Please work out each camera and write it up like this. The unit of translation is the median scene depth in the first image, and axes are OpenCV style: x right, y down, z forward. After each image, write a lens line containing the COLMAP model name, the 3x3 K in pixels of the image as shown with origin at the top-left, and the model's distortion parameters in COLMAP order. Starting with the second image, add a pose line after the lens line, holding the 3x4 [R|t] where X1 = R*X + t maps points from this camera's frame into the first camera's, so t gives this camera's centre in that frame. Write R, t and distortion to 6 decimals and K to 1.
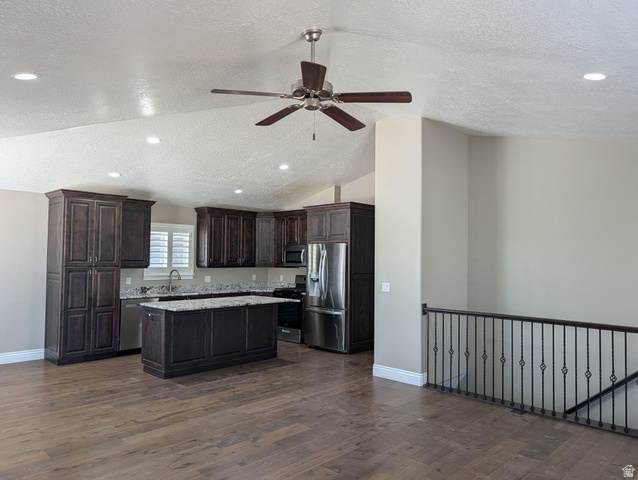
lens RADIAL K [[458.8, 0, 329.1], [0, 458.8, 249.4], [0, 0, 1]] dist [0.020884, -0.021015]
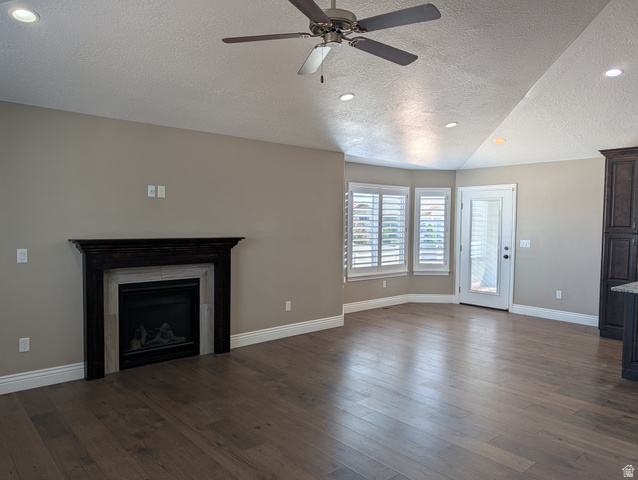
lens RADIAL K [[458.8, 0, 317.3], [0, 458.8, 244.4], [0, 0, 1]] dist [0.020884, -0.021015]
pose [[-0.086342, 0.036641, -0.995592, 0.400942], [0.006836, 0.999322, 0.036185, 0.021827], [0.996242, -0.003681, -0.086533, 0.484800]]
